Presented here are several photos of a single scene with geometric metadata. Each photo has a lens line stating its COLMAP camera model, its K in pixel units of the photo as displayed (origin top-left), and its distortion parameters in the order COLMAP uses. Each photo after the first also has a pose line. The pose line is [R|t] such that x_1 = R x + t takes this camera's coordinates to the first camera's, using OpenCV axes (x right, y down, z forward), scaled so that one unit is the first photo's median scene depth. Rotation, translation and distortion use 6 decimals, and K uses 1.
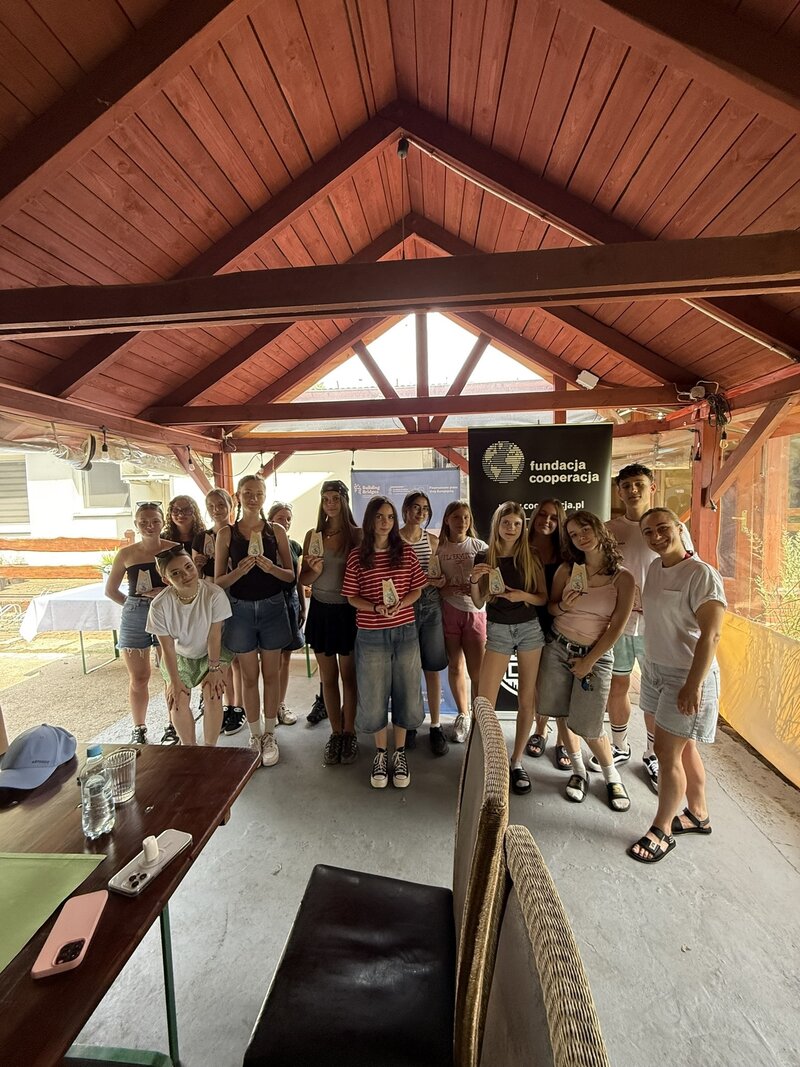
lens RADIAL K [[434.4, 0, 400.9], [0, 434.4, 542.8], [0, 0, 1]] dist [-0.006759, 0.001496]
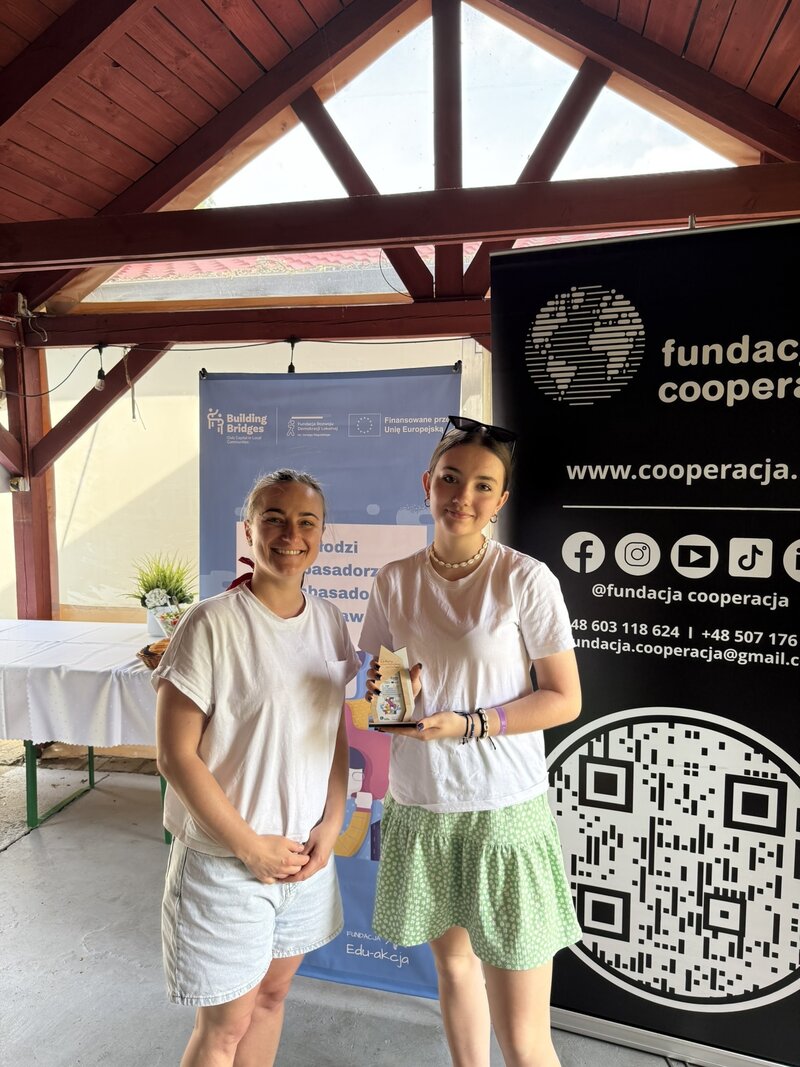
lens RADIAL K [[760.4, 0, 404.4], [0, 760.4, 536.2], [0, 0, 1]] dist [0.028746, -0.035034]
pose [[0.990591, 0.030512, -0.133414, 0.178682], [-0.030269, 0.999534, 0.003844, -0.027116], [0.133469, 0.000231, 0.991053, 0.362241]]
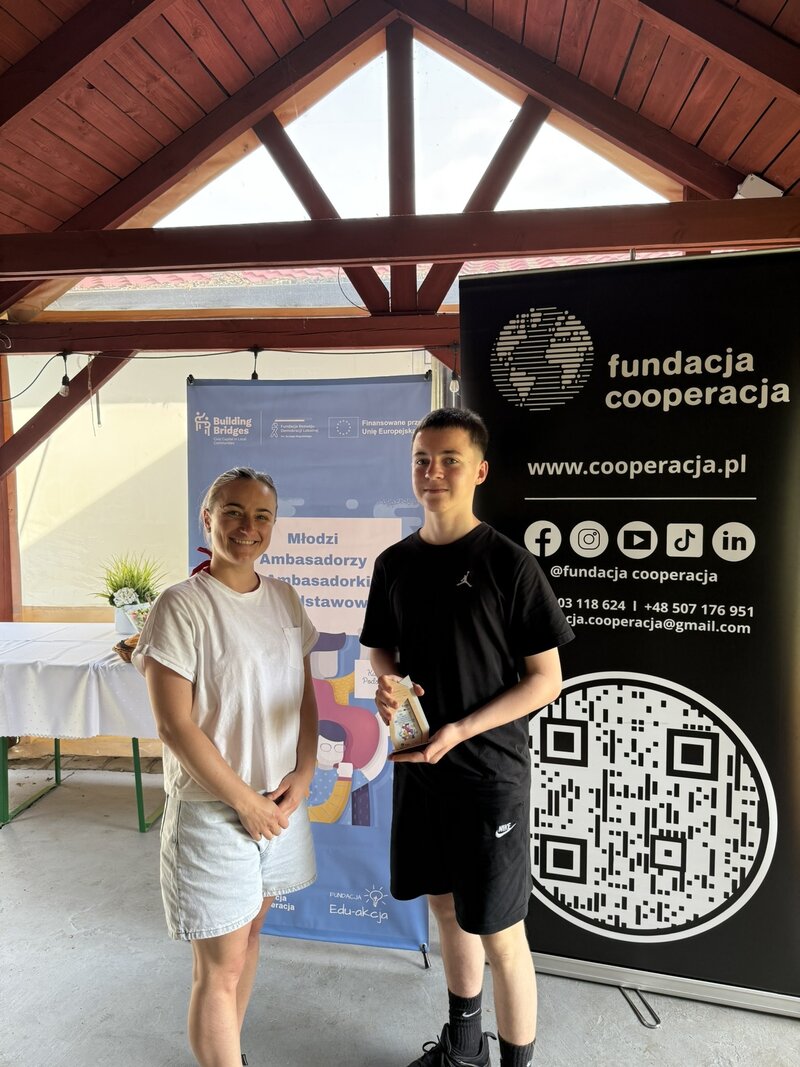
lens RADIAL K [[760.4, 0, 402.0], [0, 760.4, 533.1], [0, 0, 1]] dist [0.028746, -0.035034]
pose [[0.998685, 0.018552, -0.047788, 0.143031], [-0.019283, 0.999703, -0.014869, -0.007521], [0.047498, 0.015771, 0.998747, 0.283688]]
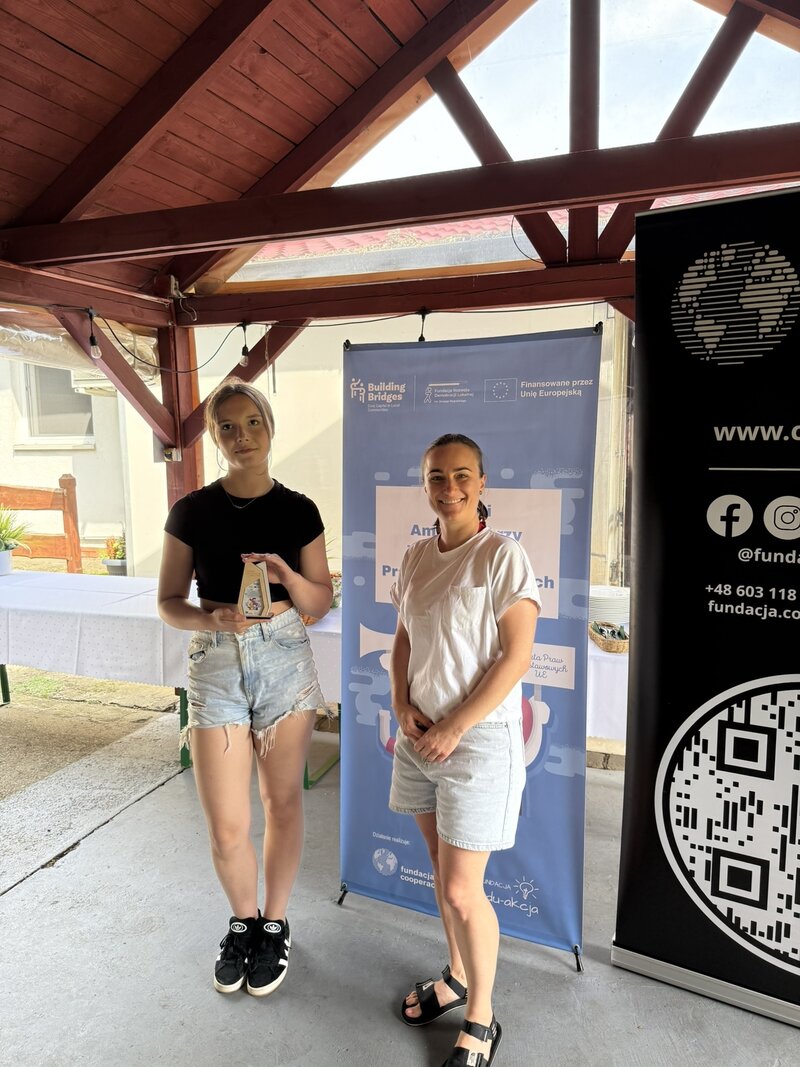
lens RADIAL K [[760.4, 0, 400.1], [0, 760.4, 534.9], [0, 0, 1]] dist [0.028746, -0.035034]
pose [[0.957157, 0.048073, -0.285553, 0.164753], [-0.038533, 0.998498, 0.038936, -0.013724], [0.286996, -0.026265, 0.957572, 0.335071]]
